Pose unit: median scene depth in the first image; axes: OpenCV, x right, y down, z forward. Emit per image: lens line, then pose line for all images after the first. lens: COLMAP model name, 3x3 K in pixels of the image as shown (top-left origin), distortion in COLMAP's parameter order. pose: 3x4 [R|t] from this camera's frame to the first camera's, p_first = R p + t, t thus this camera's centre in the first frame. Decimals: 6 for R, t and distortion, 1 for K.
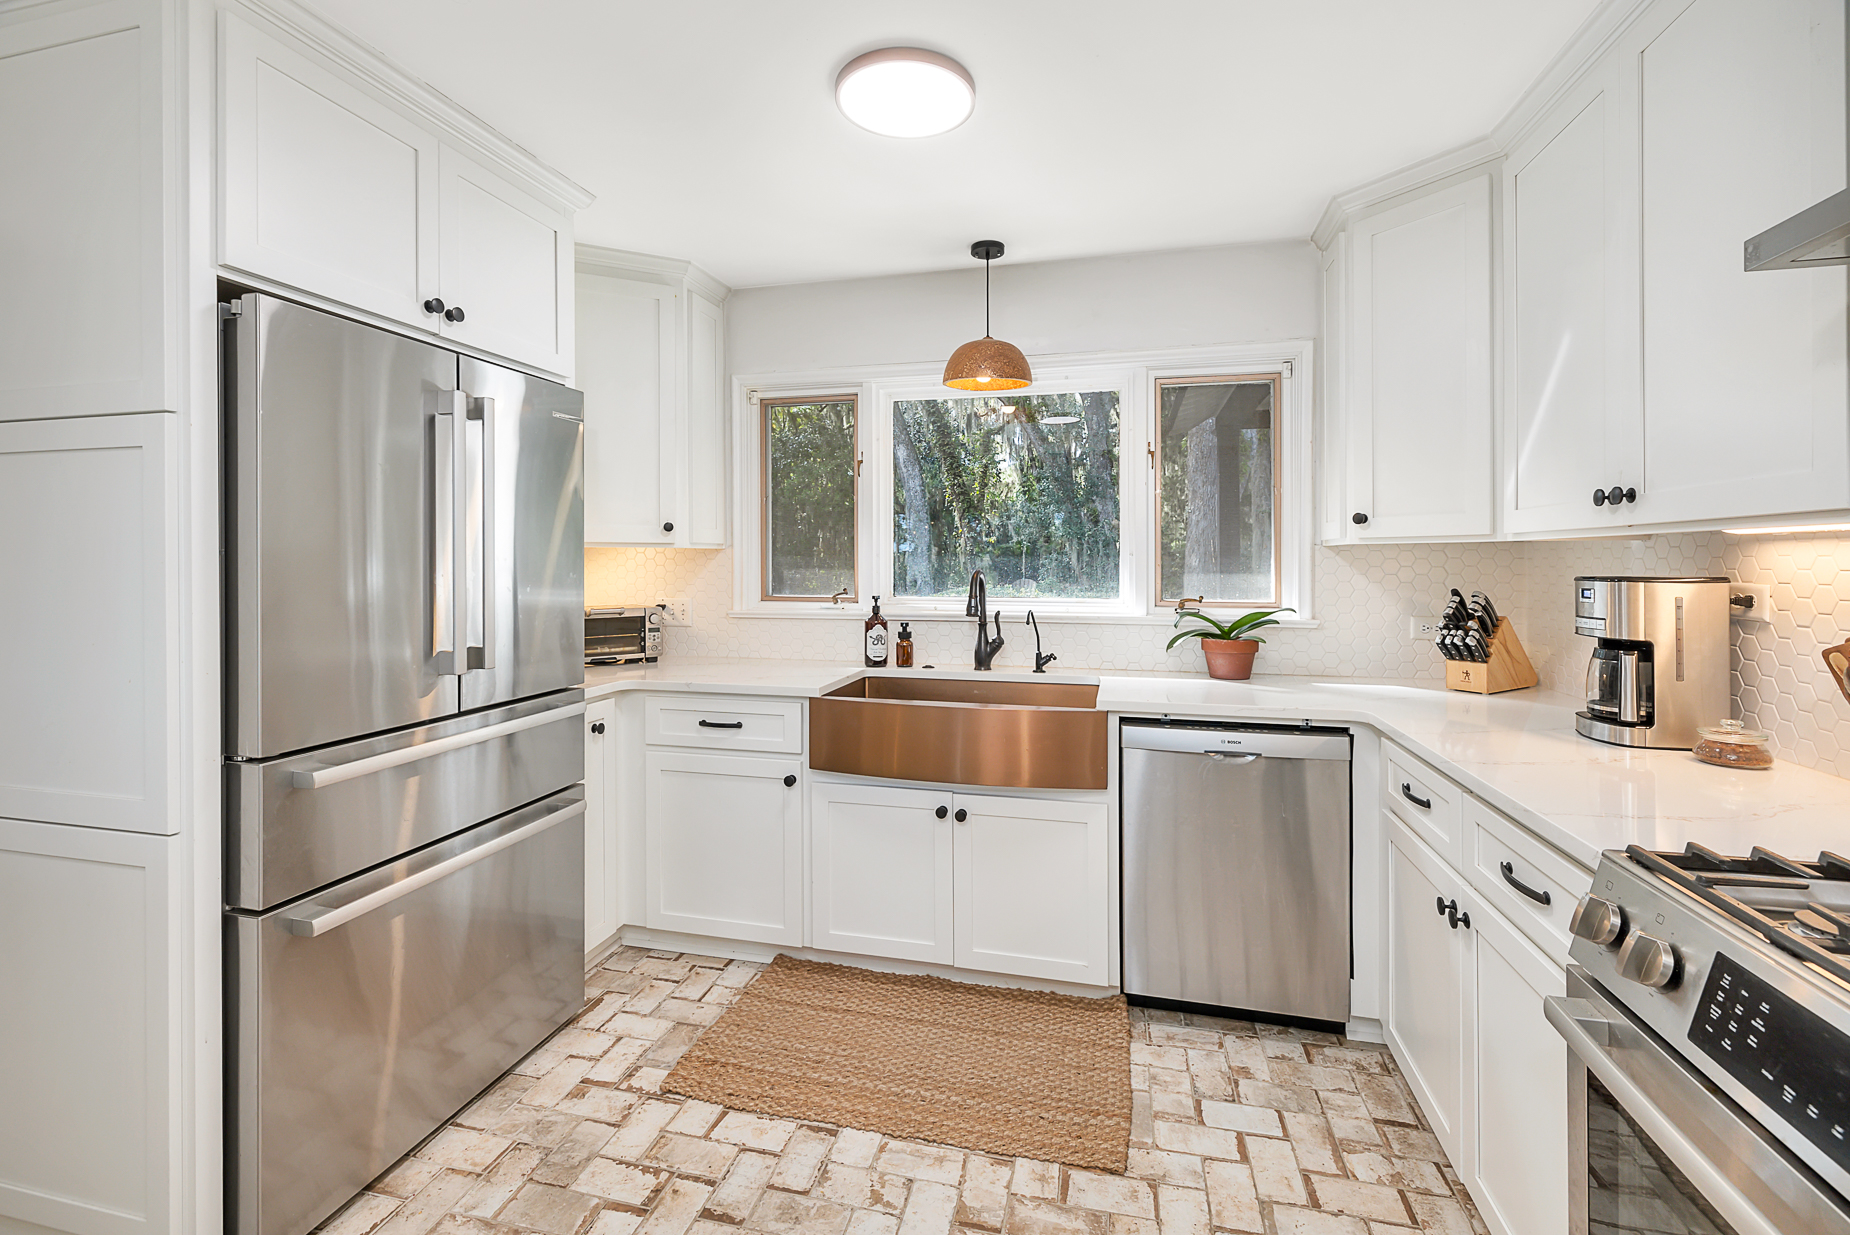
lens RADIAL K [[801.9, 0, 931.5], [0, 801.9, 565.0], [0, 0, 1]] dist [-0.001009, -0.000201]
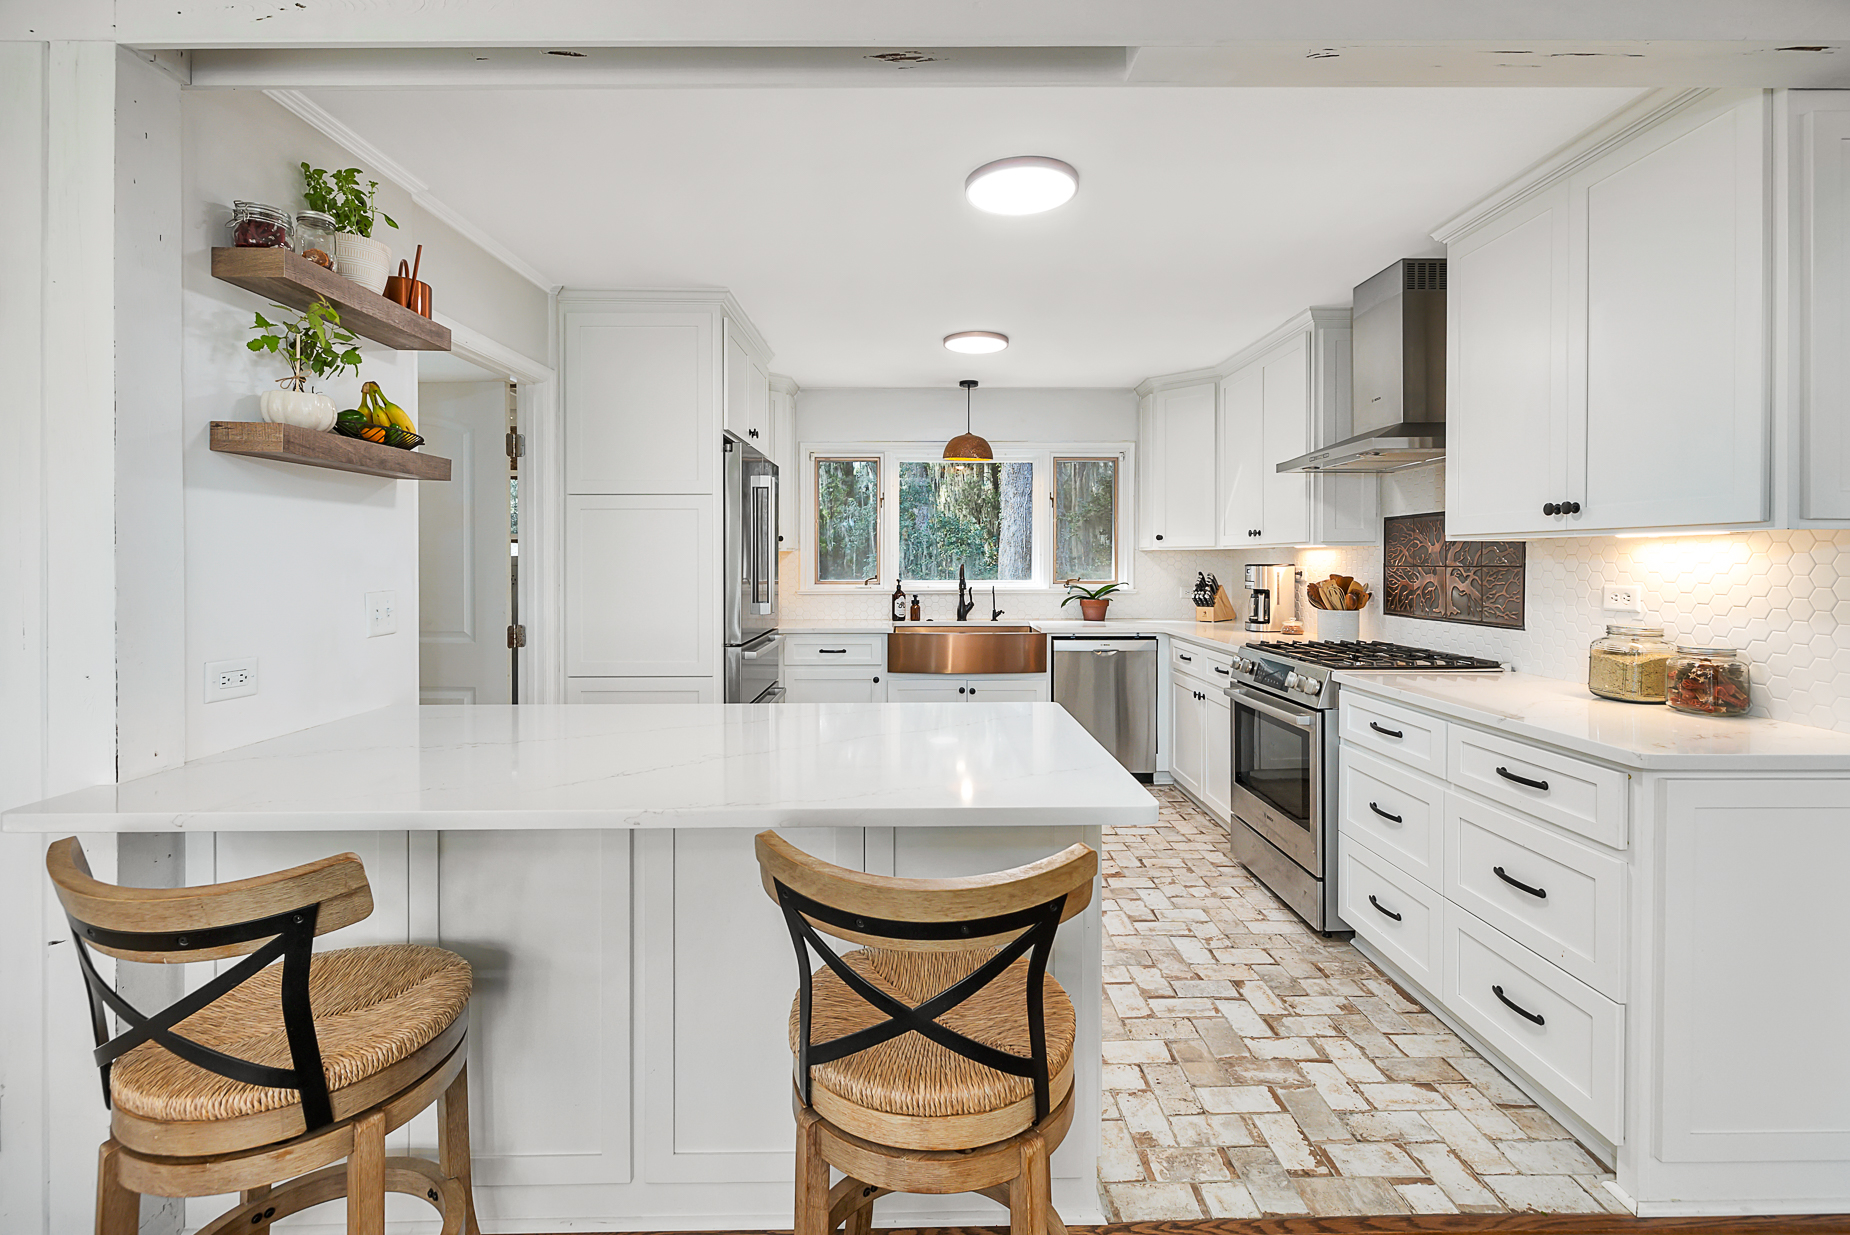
lens RADIAL K [[801.9, 0, 927.0], [0, 801.9, 577.3], [0, 0, 1]] dist [-0.001009, -0.000201]
pose [[0.968754, -0.006823, 0.247929, -0.543162], [0.002882, 0.999864, 0.016256, 0.008800], [-0.248006, -0.015034, 0.968642, -0.830391]]
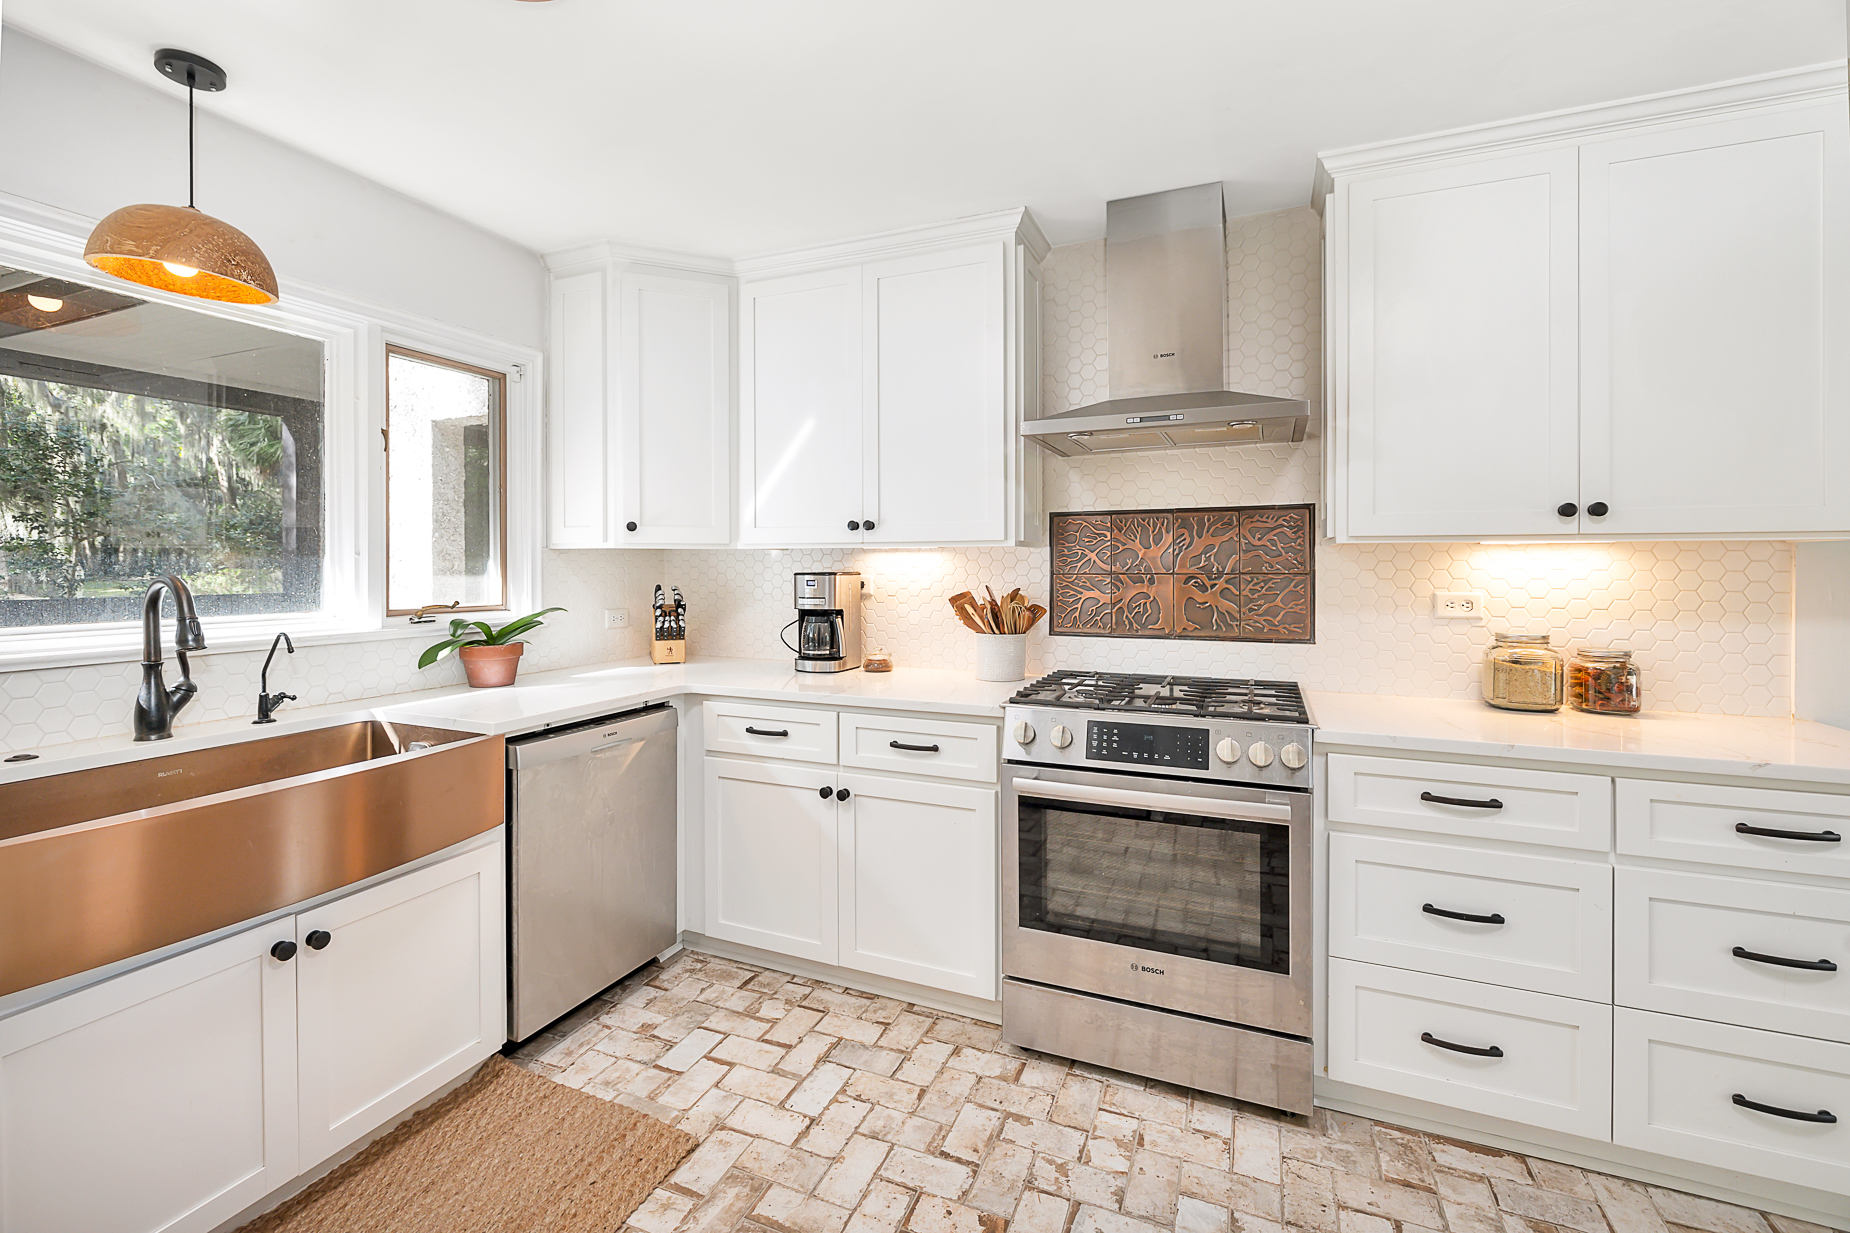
lens RADIAL K [[787.5, 0, 919.8], [0, 787.5, 571.5], [0, 0, 1]] dist [-0.001162, 0.000427]
pose [[0.167696, -0.009580, 0.985792, -0.527431], [0.005330, 0.999947, 0.008811, -0.000129], [-0.985824, 0.003776, 0.167738, 0.389286]]
